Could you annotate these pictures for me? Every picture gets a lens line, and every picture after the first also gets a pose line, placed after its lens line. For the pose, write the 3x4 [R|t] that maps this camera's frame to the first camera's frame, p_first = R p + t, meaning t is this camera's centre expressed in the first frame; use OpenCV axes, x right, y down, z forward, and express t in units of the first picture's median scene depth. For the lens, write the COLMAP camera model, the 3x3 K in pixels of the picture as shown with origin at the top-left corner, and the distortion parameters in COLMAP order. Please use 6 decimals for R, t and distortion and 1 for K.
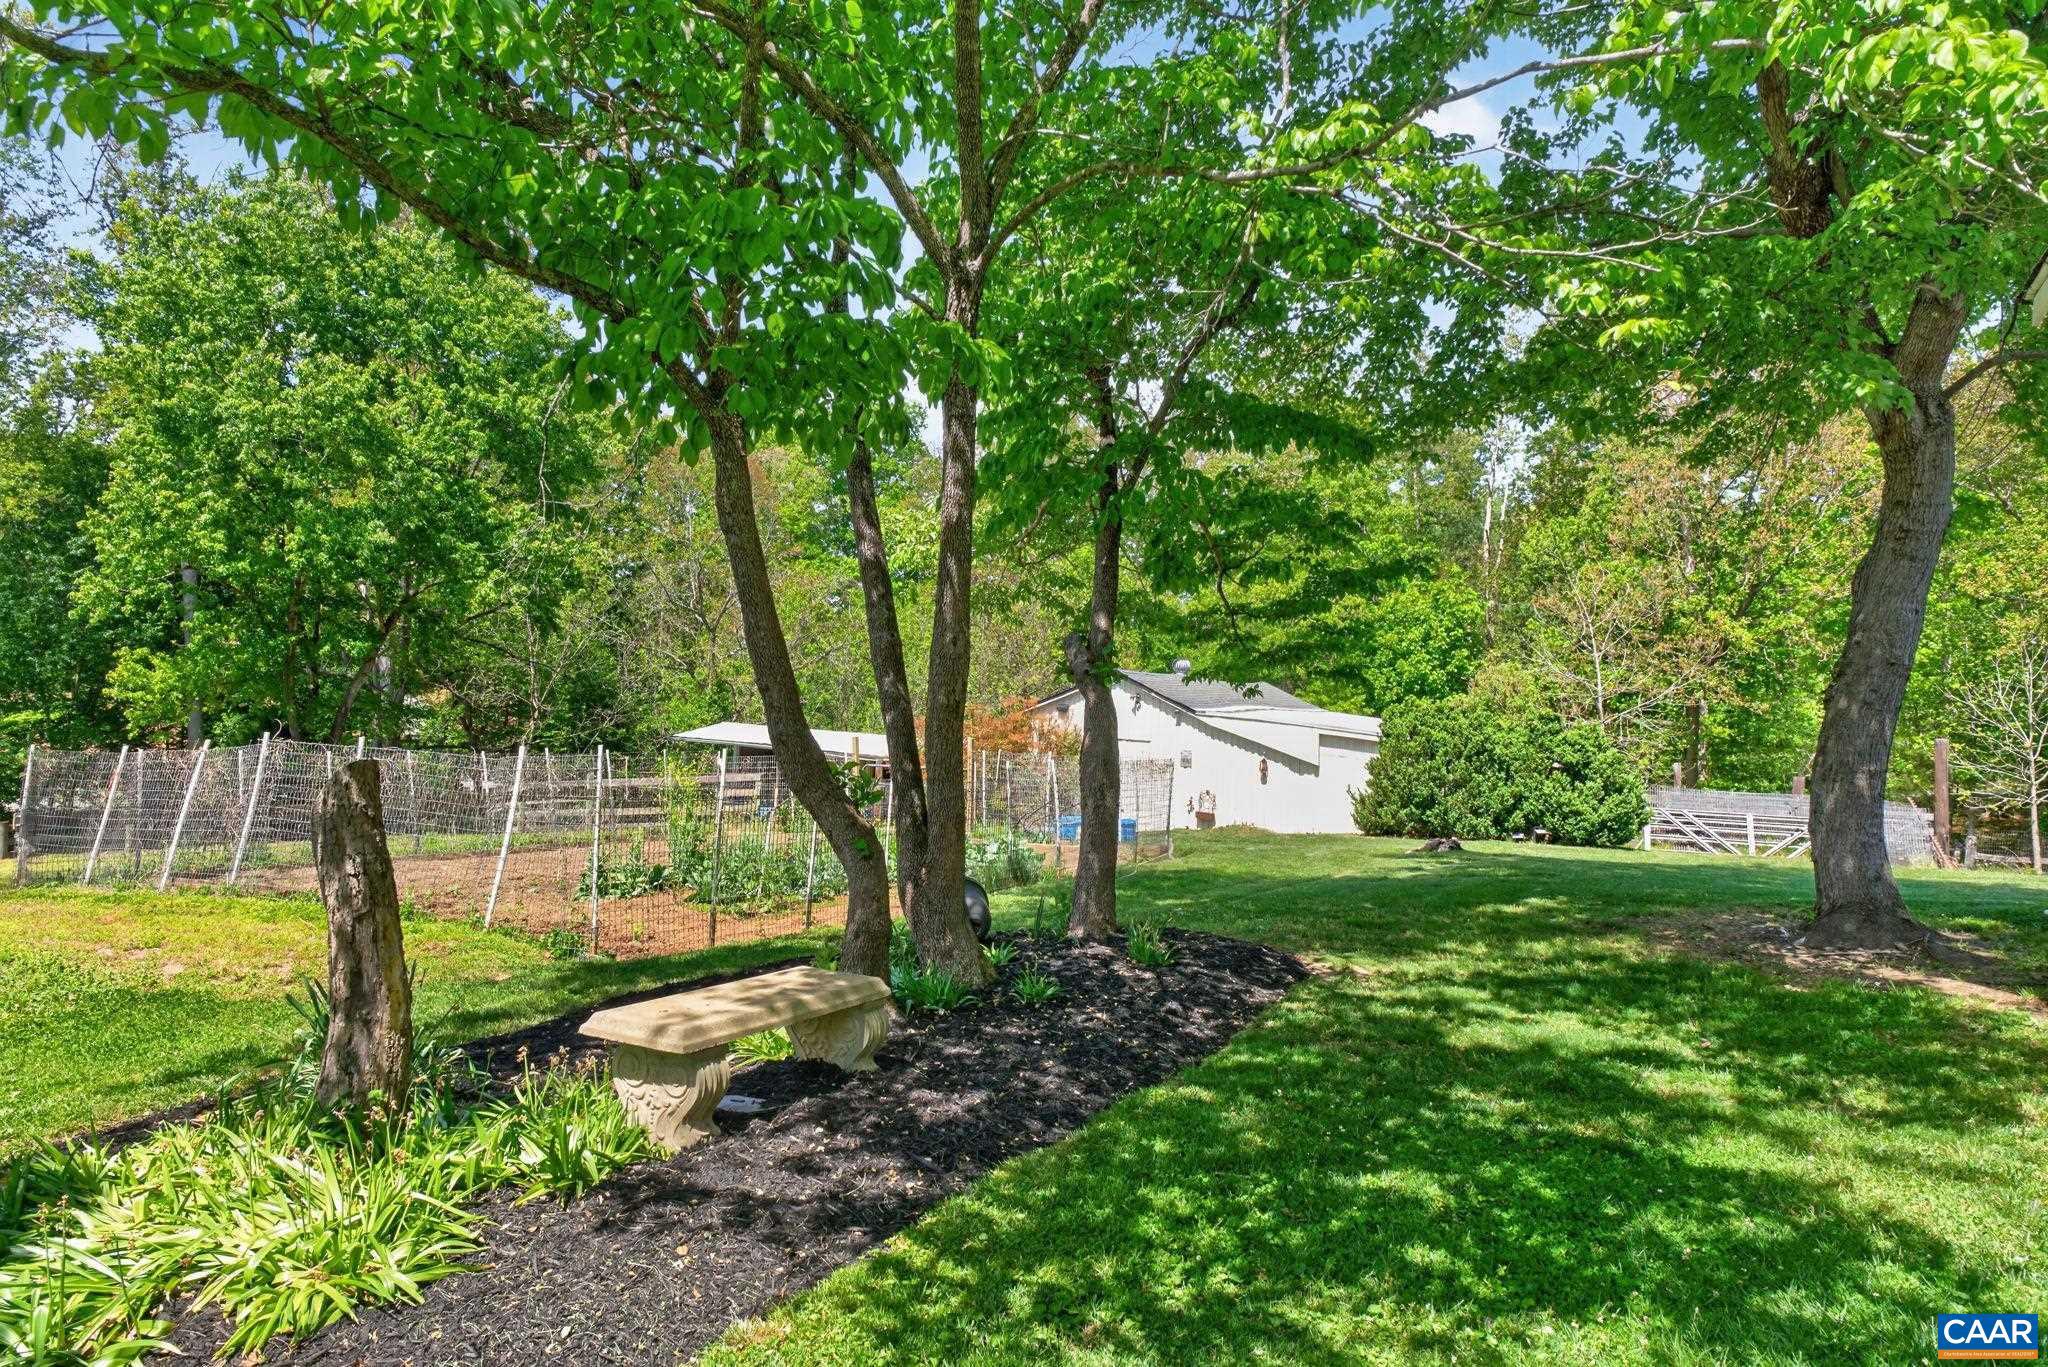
lens RADIAL K [[1205.7, 0, 1024.0], [0, 1205.7, 683.5], [0, 0, 1]] dist [-0.004776, -0.000576]
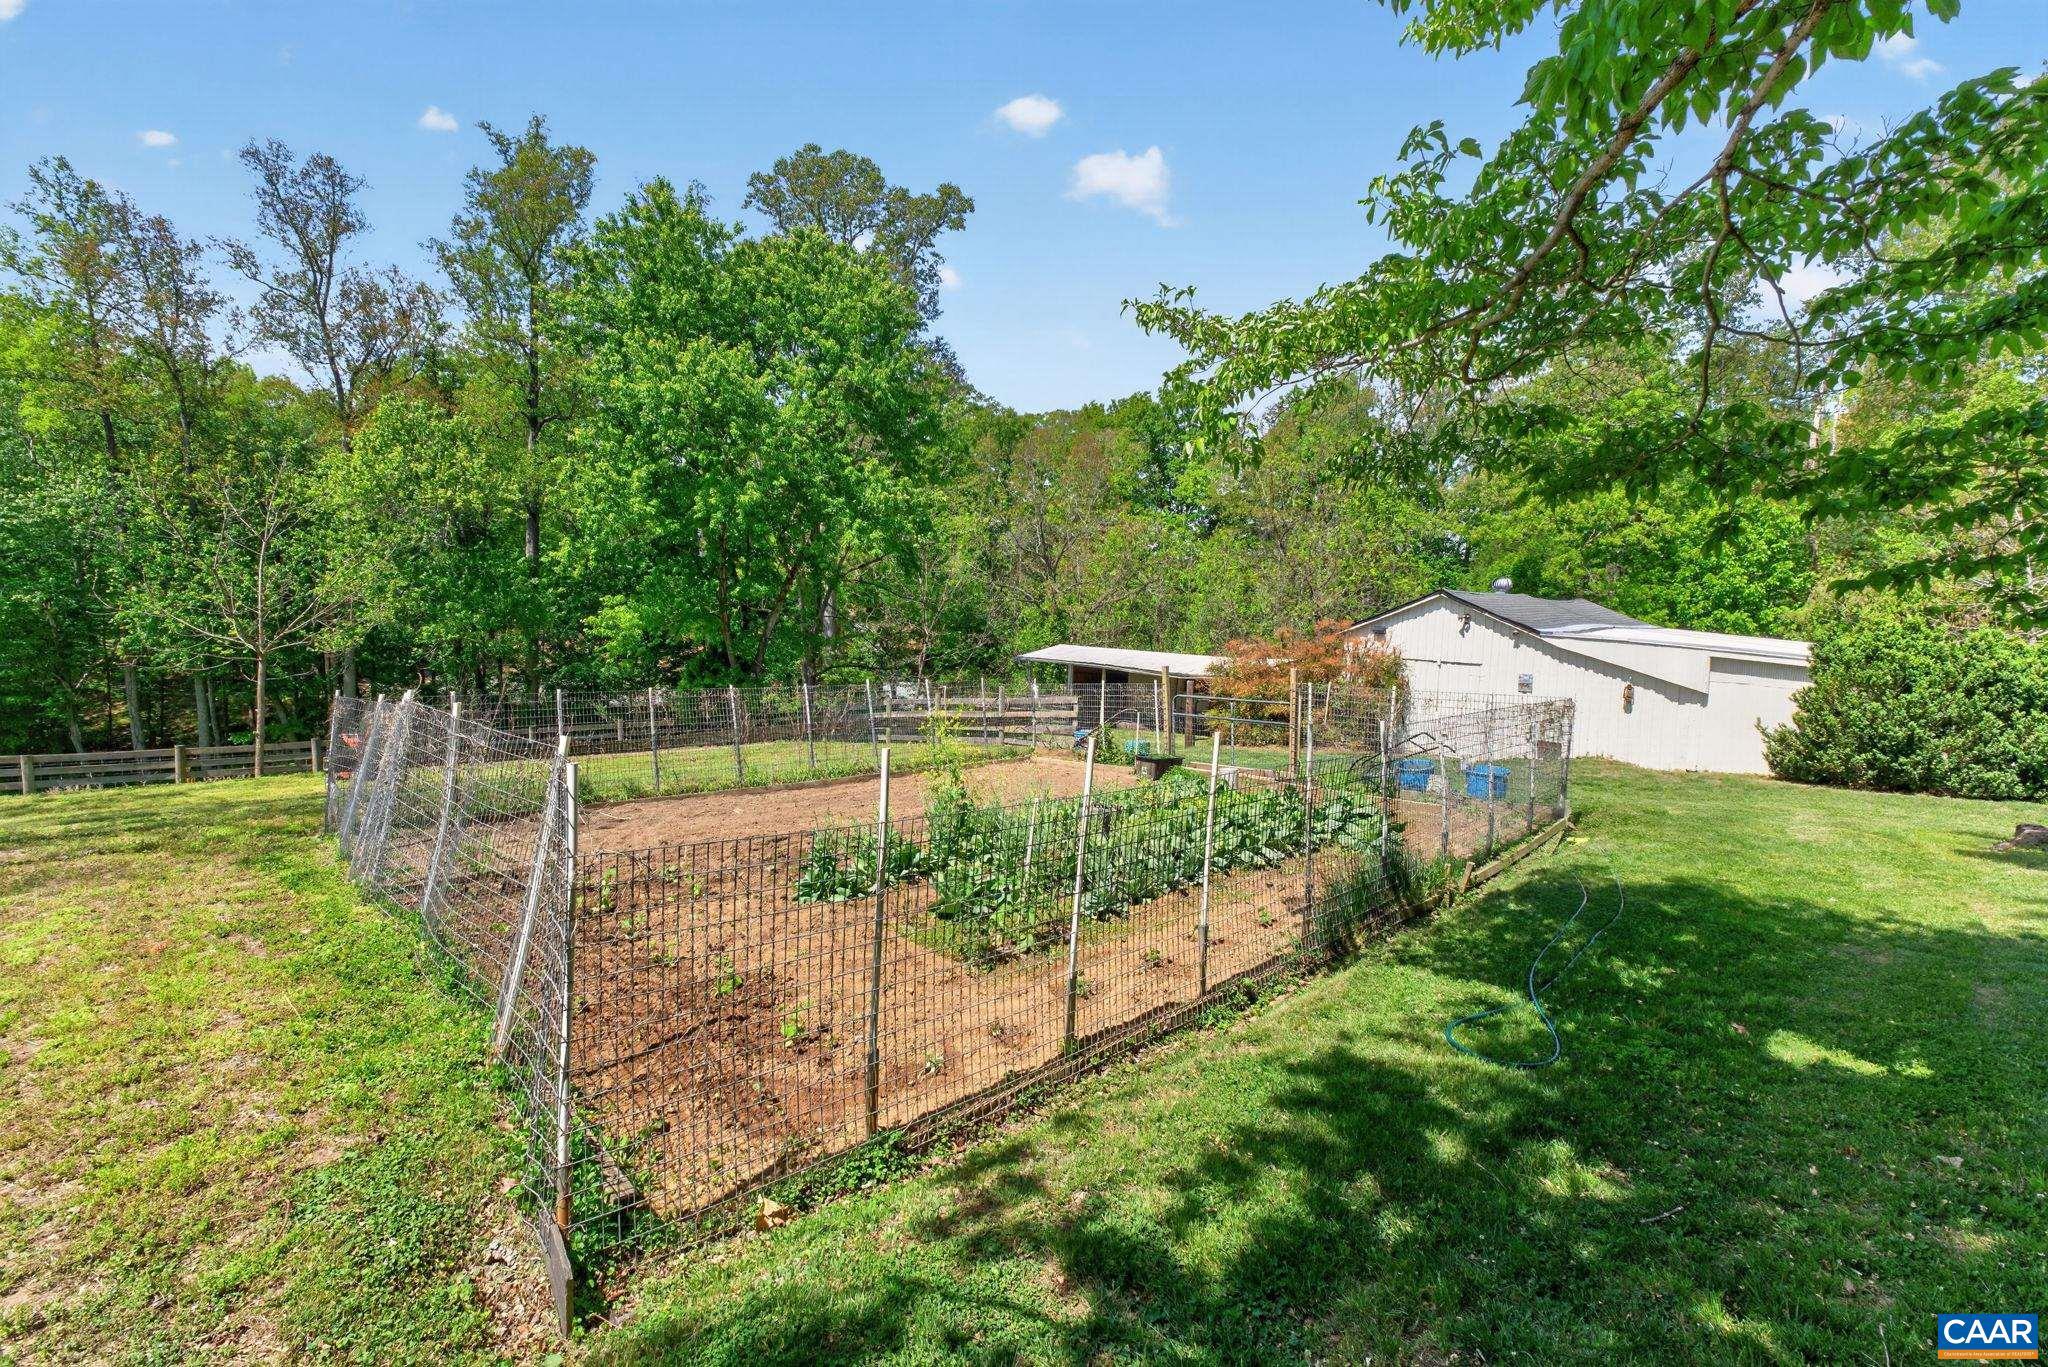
lens RADIAL K [[852.5, 0, 1024.0], [0, 852.5, 683.5], [0, 0, 1]] dist [-0.001309, -0.000722]
pose [[0.951831, 0.003641, -0.306602, -0.031615], [0.022687, 0.996352, 0.082262, -0.000195], [0.305783, -0.085255, 0.948277, 0.263899]]
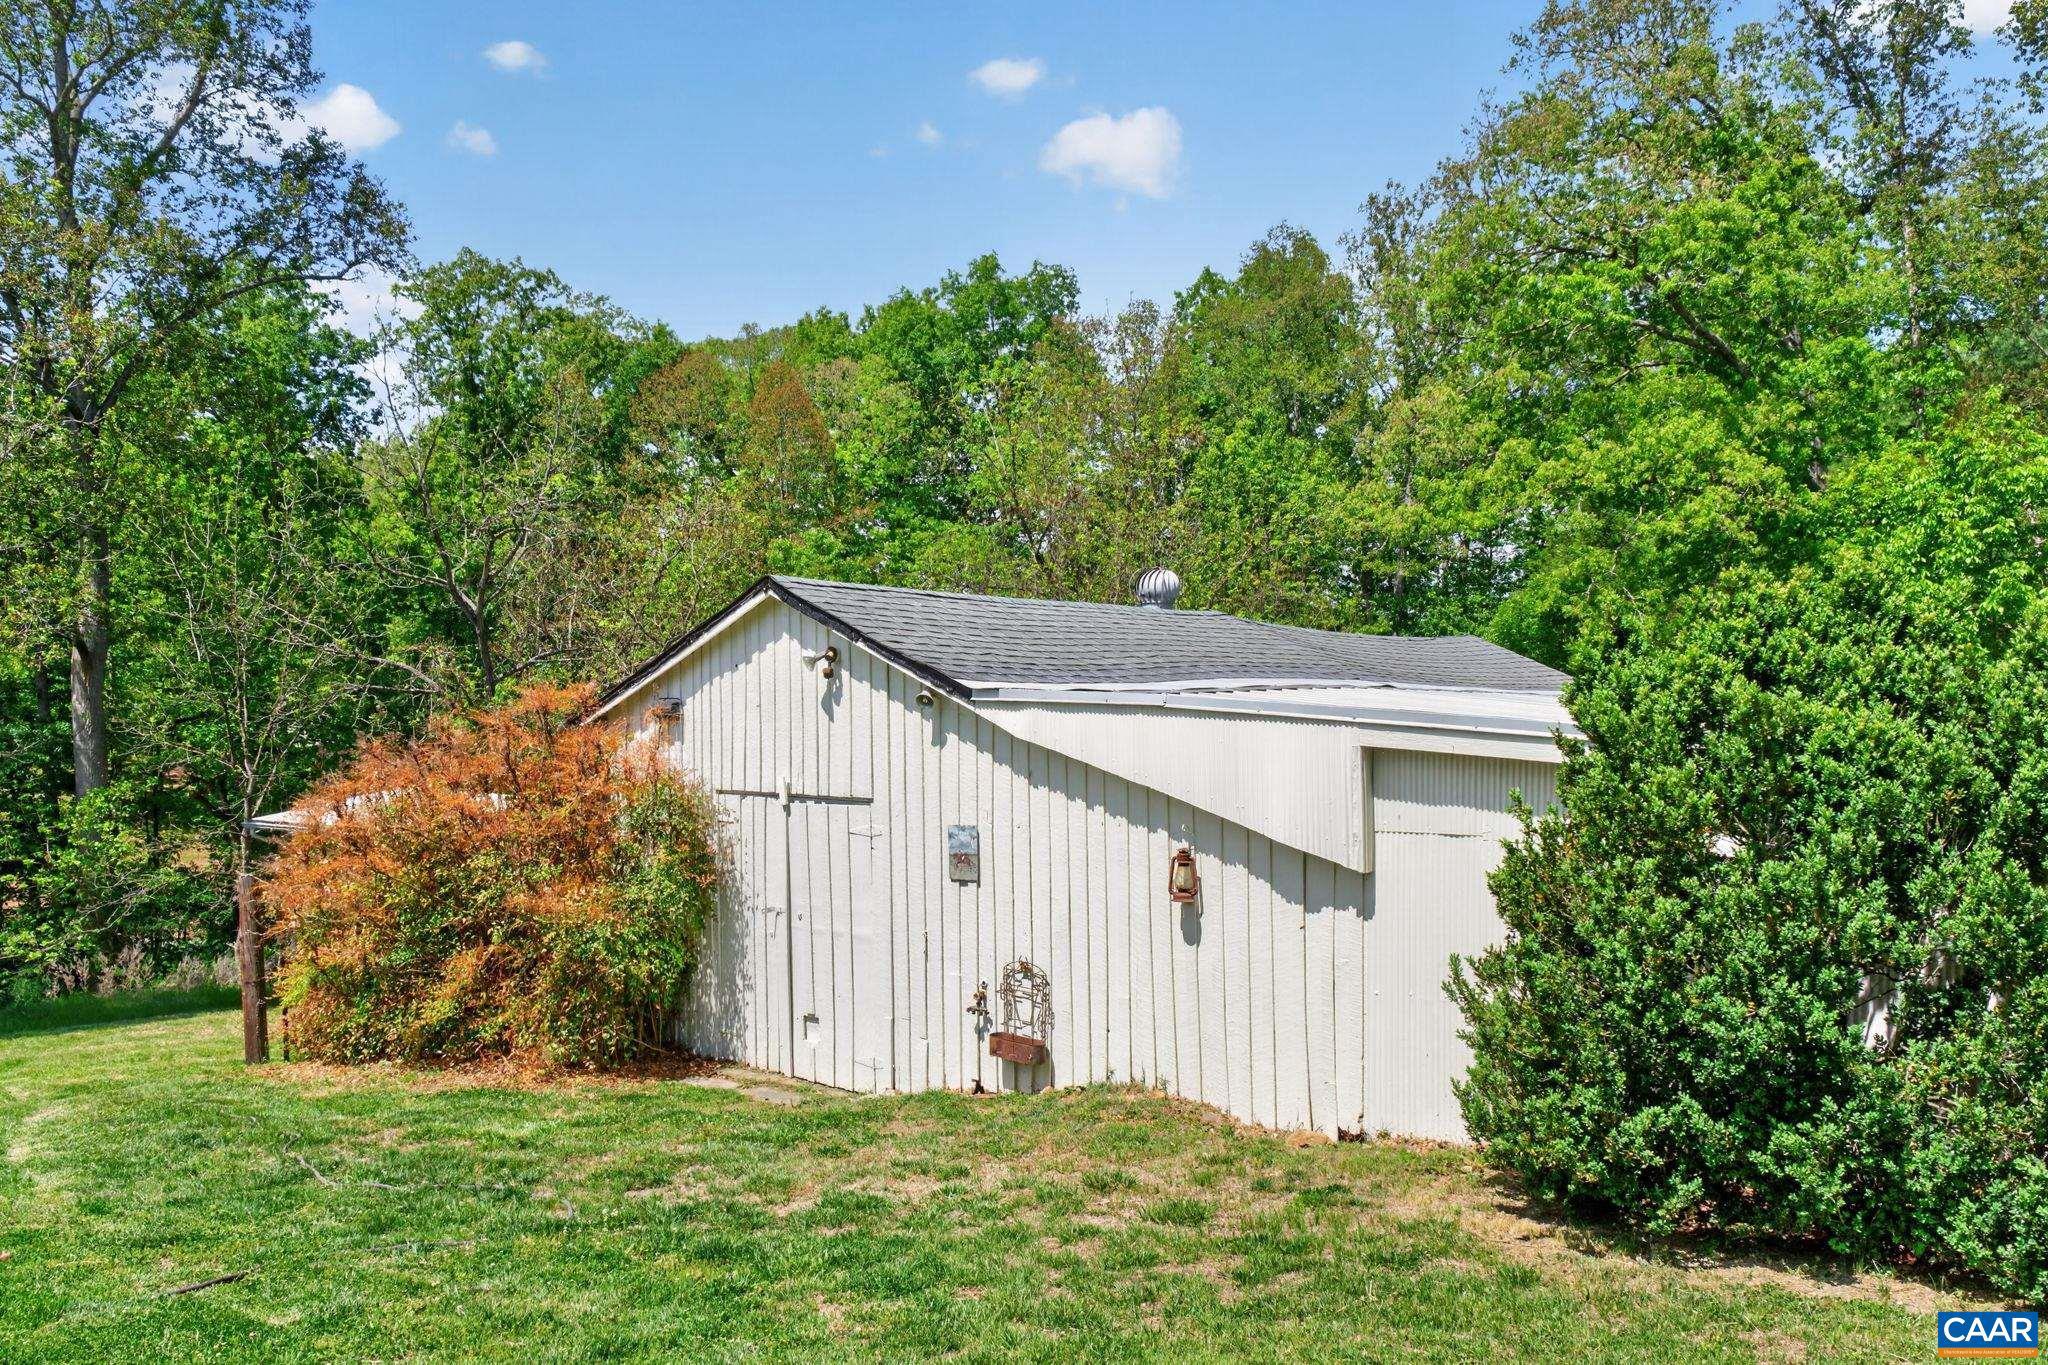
lens RADIAL K [[1561.0, 0, 1025.6], [0, 1561.0, 789.8], [0, 0, 1]] dist [0.012033, 0.000654]
pose [[0.974896, -0.040326, -0.218976, 0.235977], [0.049707, 0.998060, 0.037500, 0.033185], [0.217039, -0.047443, 0.975009, 0.633595]]
